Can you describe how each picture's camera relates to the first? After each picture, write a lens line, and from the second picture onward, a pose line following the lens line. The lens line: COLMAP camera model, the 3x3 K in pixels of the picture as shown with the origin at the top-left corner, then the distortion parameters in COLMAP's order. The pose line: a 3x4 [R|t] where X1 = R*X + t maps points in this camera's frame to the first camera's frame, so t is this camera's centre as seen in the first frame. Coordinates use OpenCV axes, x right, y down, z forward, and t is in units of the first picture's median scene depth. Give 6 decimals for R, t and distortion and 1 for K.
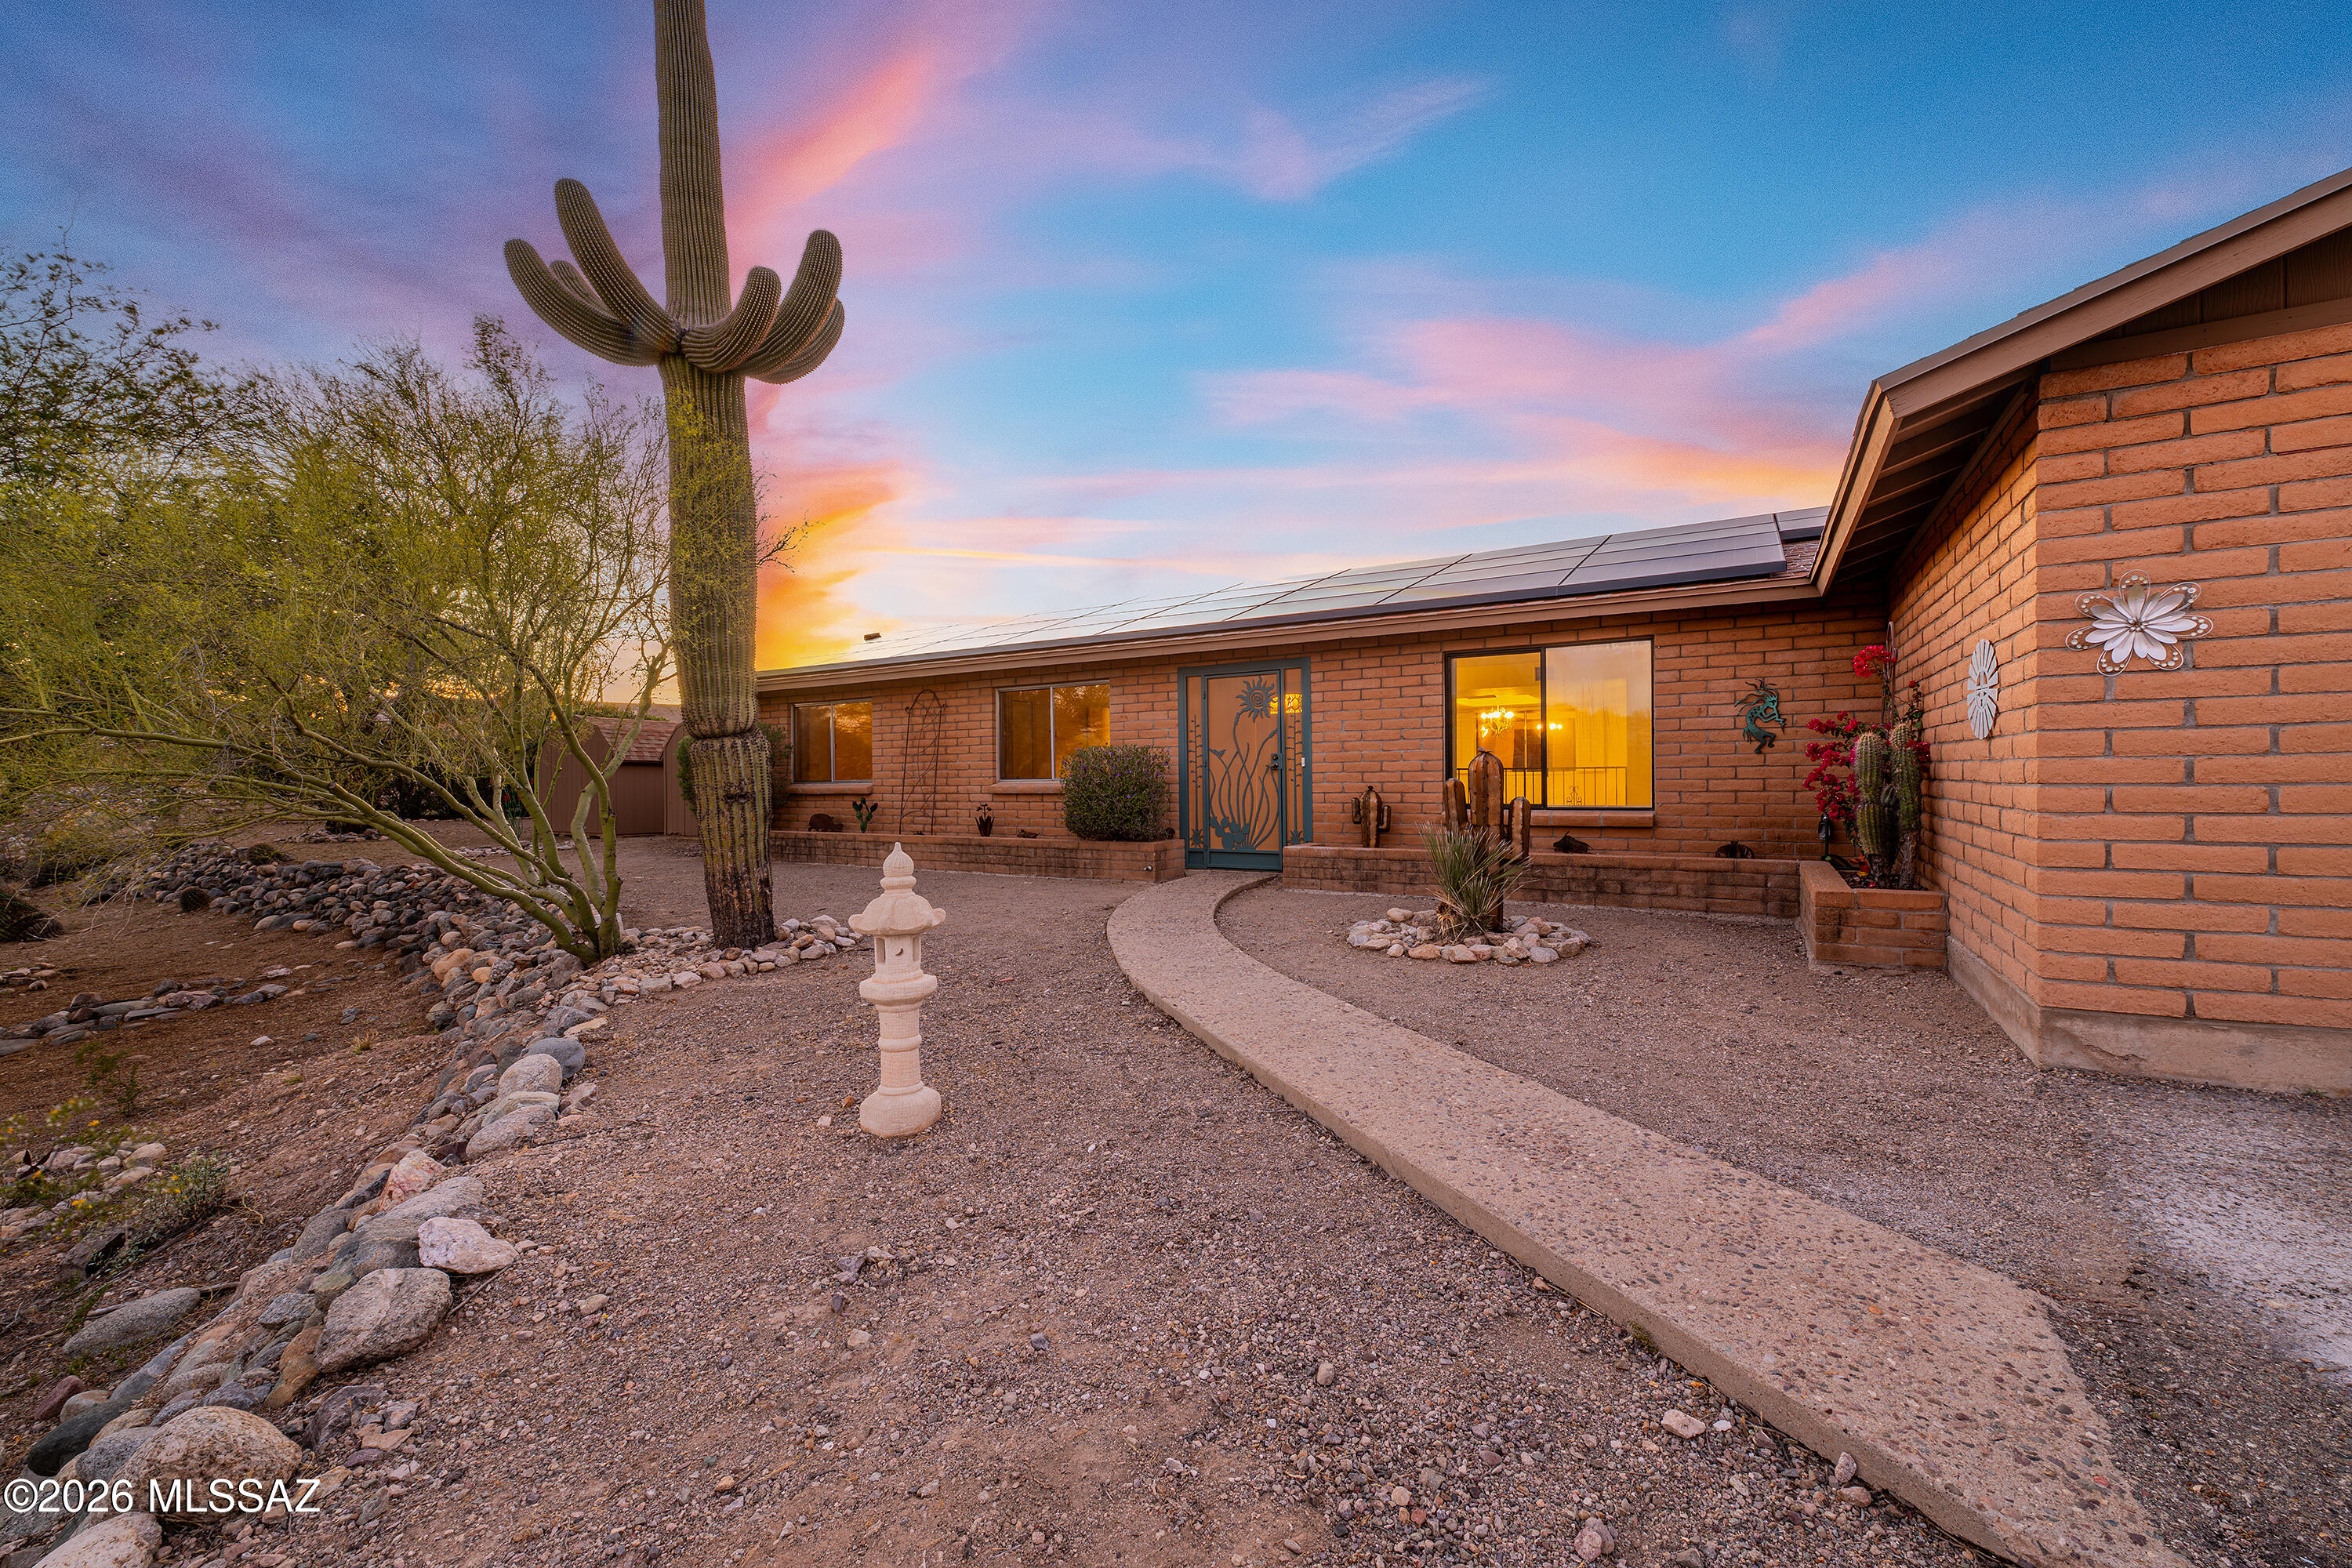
lens RADIAL K [[942.7, 0, 1181.1], [0, 942.7, 811.3], [0, 0, 1]] dist [0.000568, -0.000307]
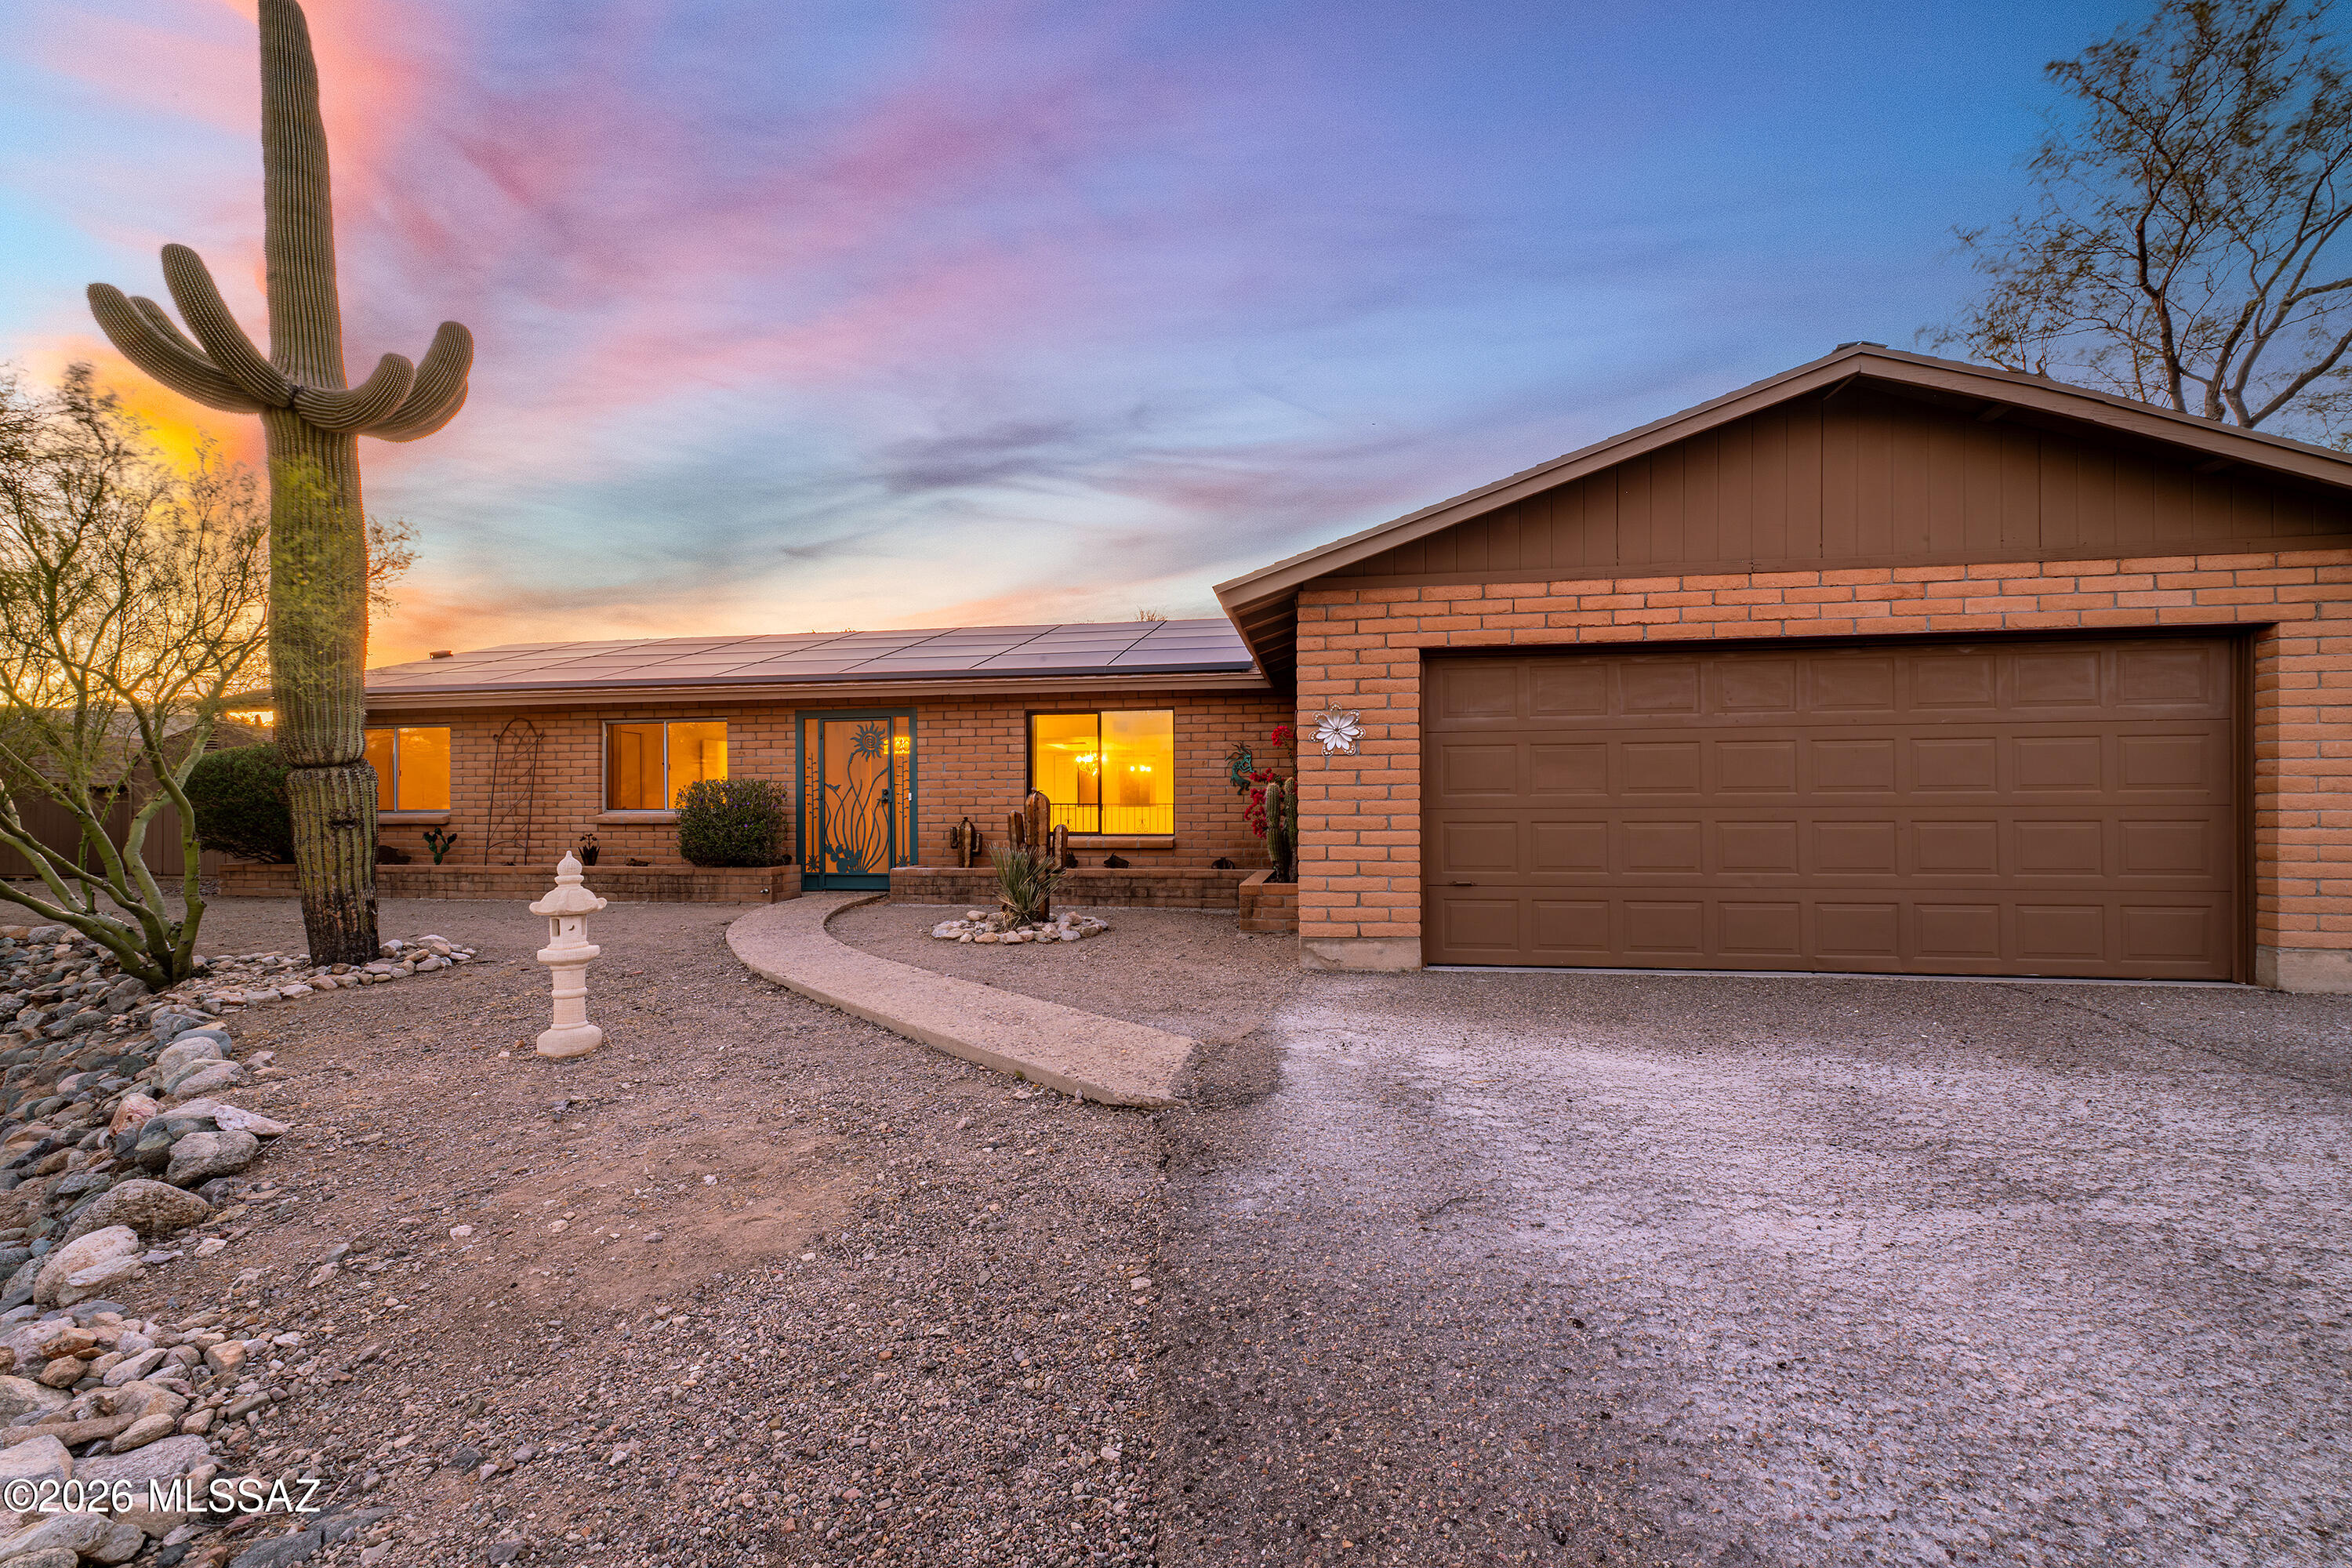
lens RADIAL K [[942.7, 0, 1181.1], [0, 942.7, 811.3], [0, 0, 1]] dist [0.000568, -0.000307]
pose [[0.928882, 0.006952, 0.370311, 0.013328], [0.006666, 0.999348, -0.035483, 0.015262], [-0.370317, 0.035428, 0.928230, -0.330564]]
